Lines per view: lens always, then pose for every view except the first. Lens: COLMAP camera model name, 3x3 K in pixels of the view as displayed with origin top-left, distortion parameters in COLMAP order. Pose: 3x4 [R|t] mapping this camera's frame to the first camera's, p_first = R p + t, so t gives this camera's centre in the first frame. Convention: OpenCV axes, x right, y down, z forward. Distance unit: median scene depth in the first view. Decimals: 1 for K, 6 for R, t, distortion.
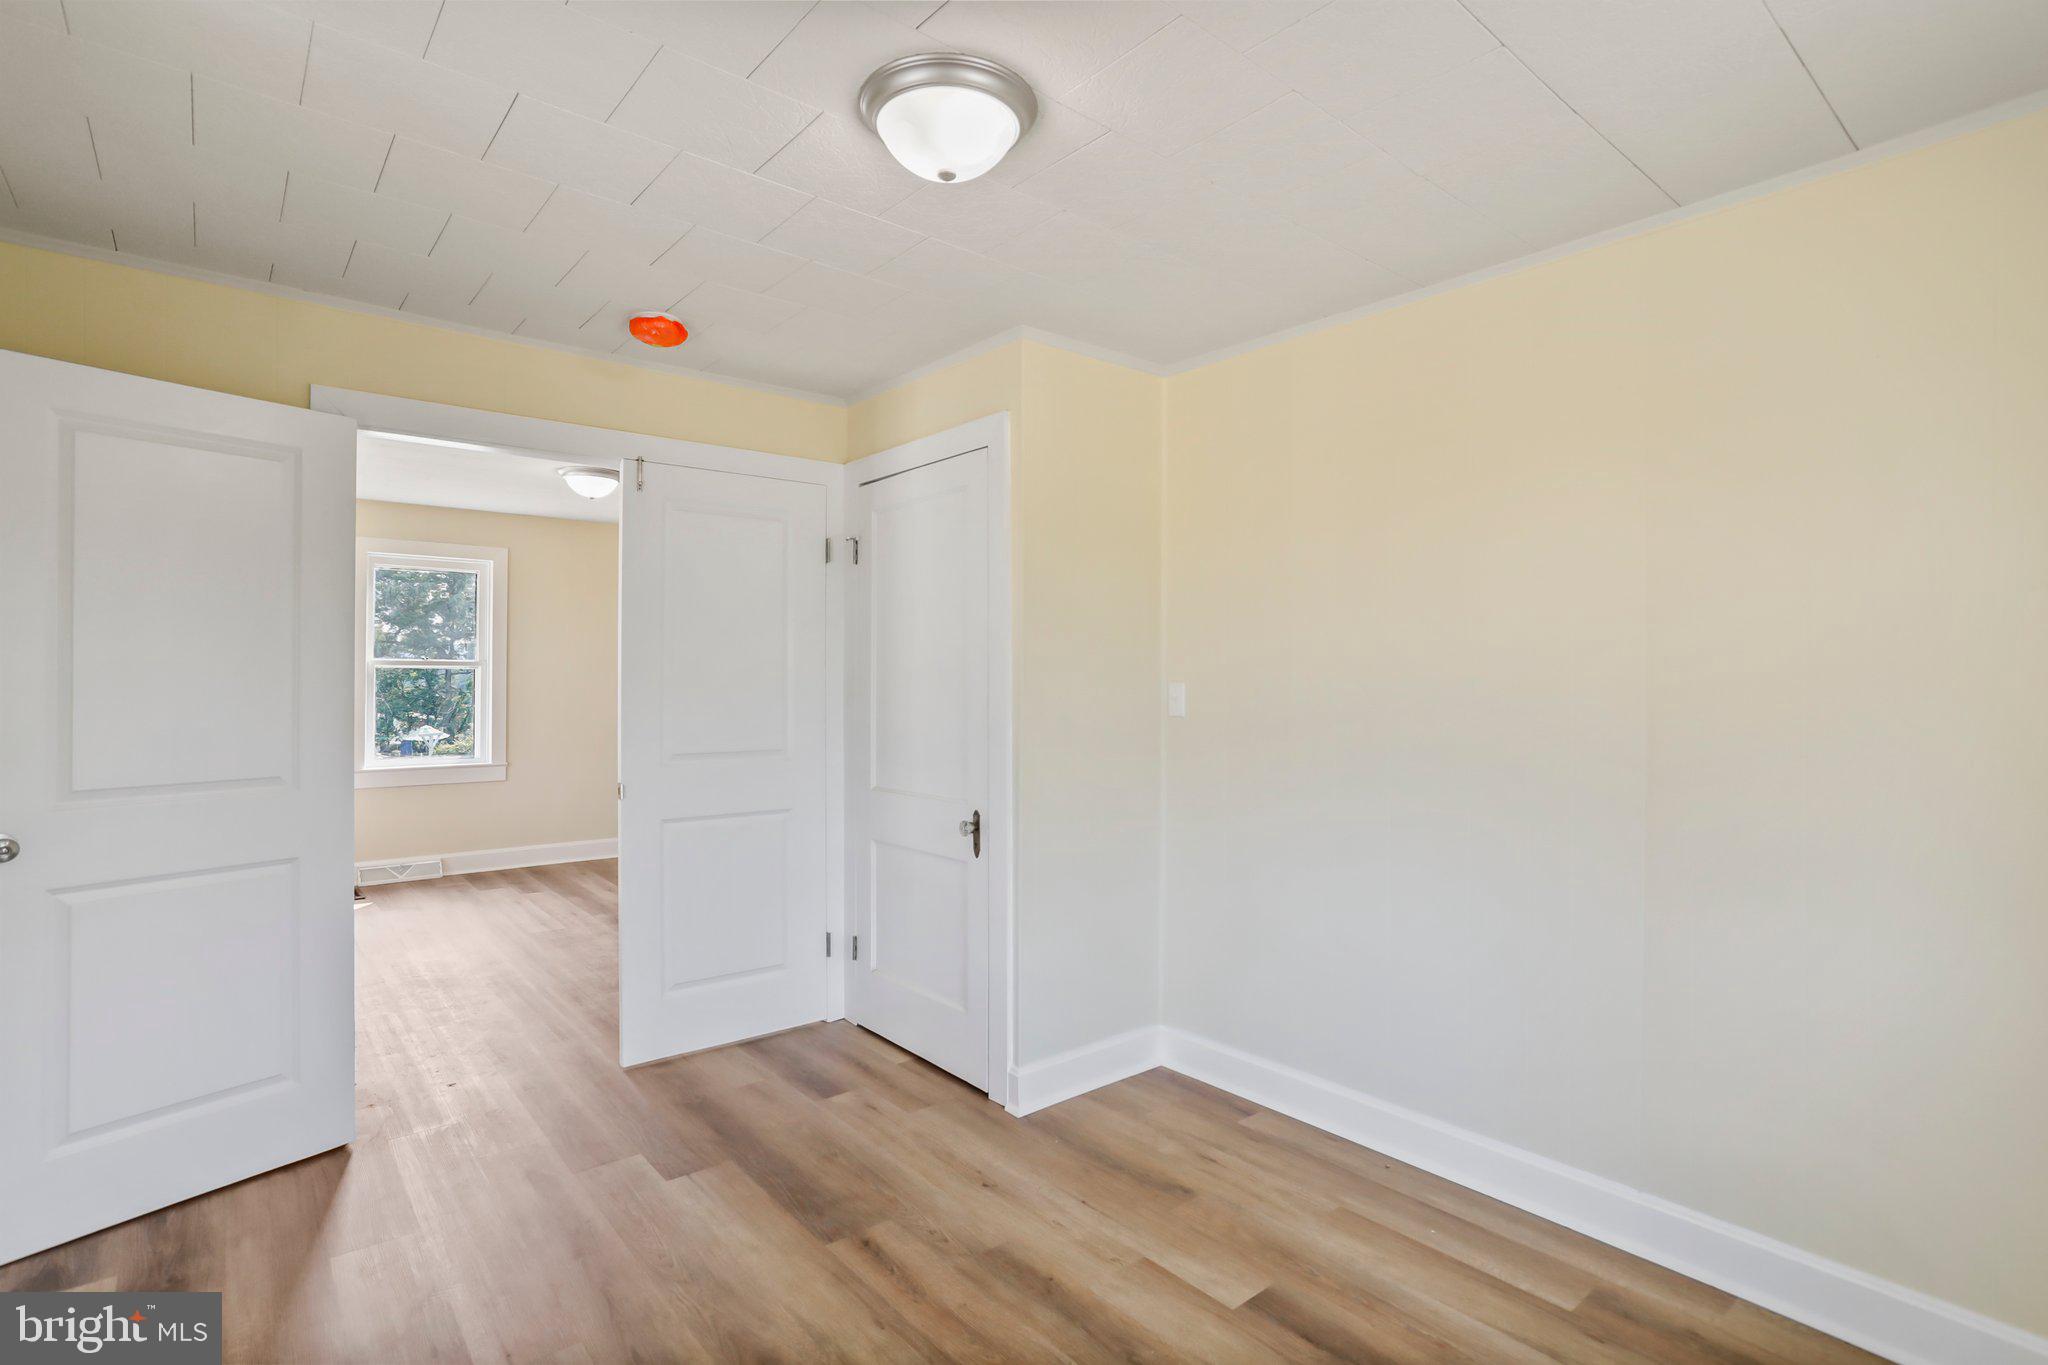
lens RADIAL K [[995.8, 0, 1022.5], [0, 995.8, 672.5], [0, 0, 1]] dist [-0.033991, 0.015543]
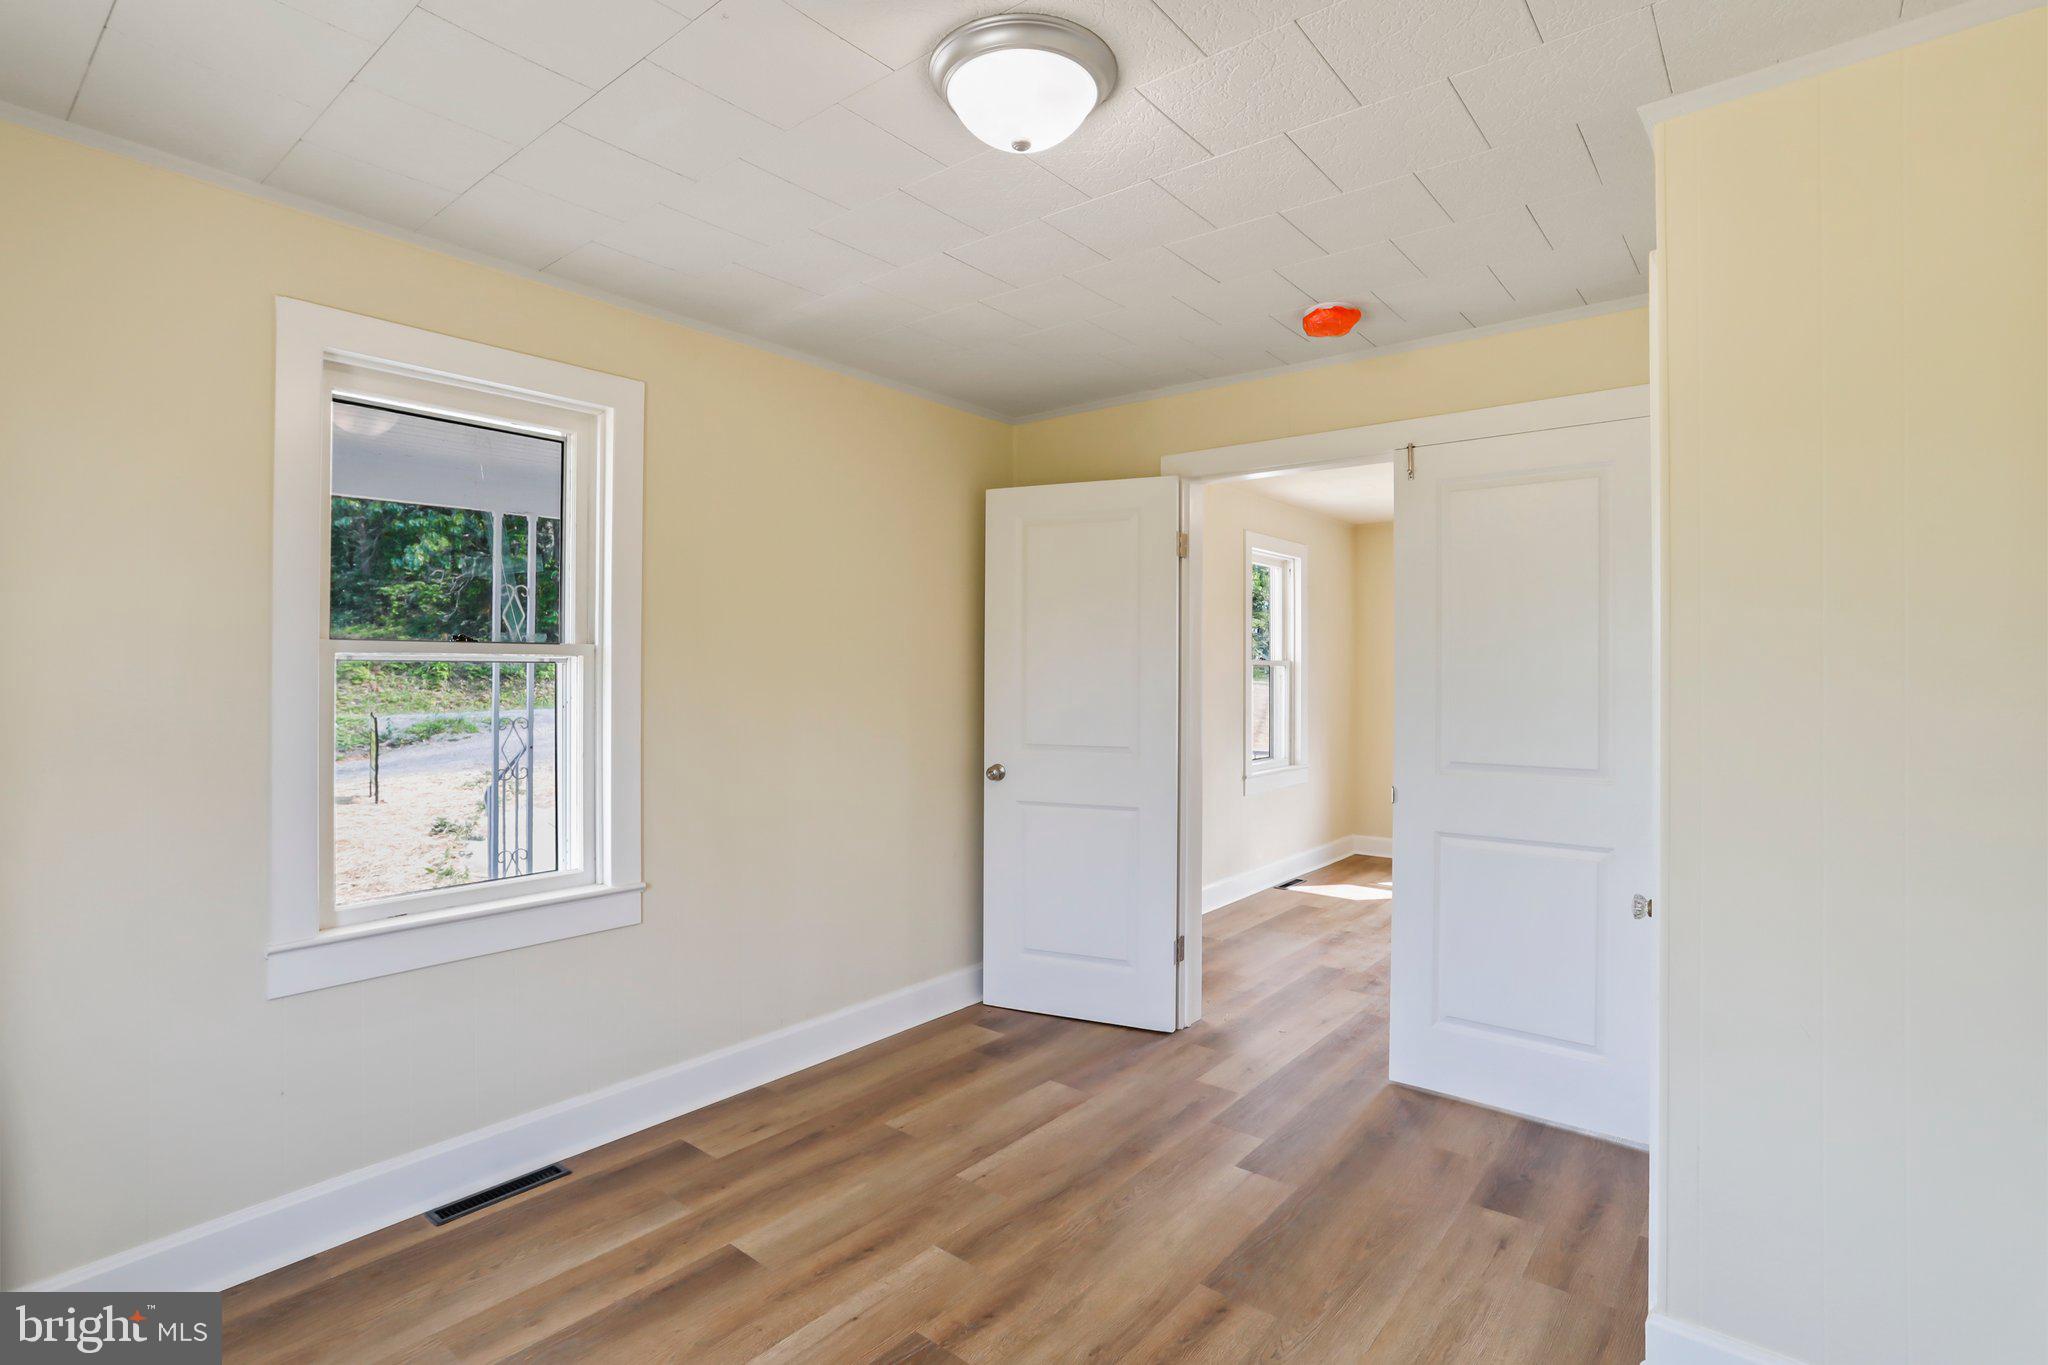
lens RADIAL K [[995.8, 0, 1019.7], [0, 995.8, 679.3], [0, 0, 1]] dist [-0.033991, 0.015543]
pose [[0.186034, 0.003707, -0.982536, 0.556758], [-0.000436, 0.999993, 0.003691, 0.004226], [0.982543, -0.000258, 0.186035, 0.536460]]
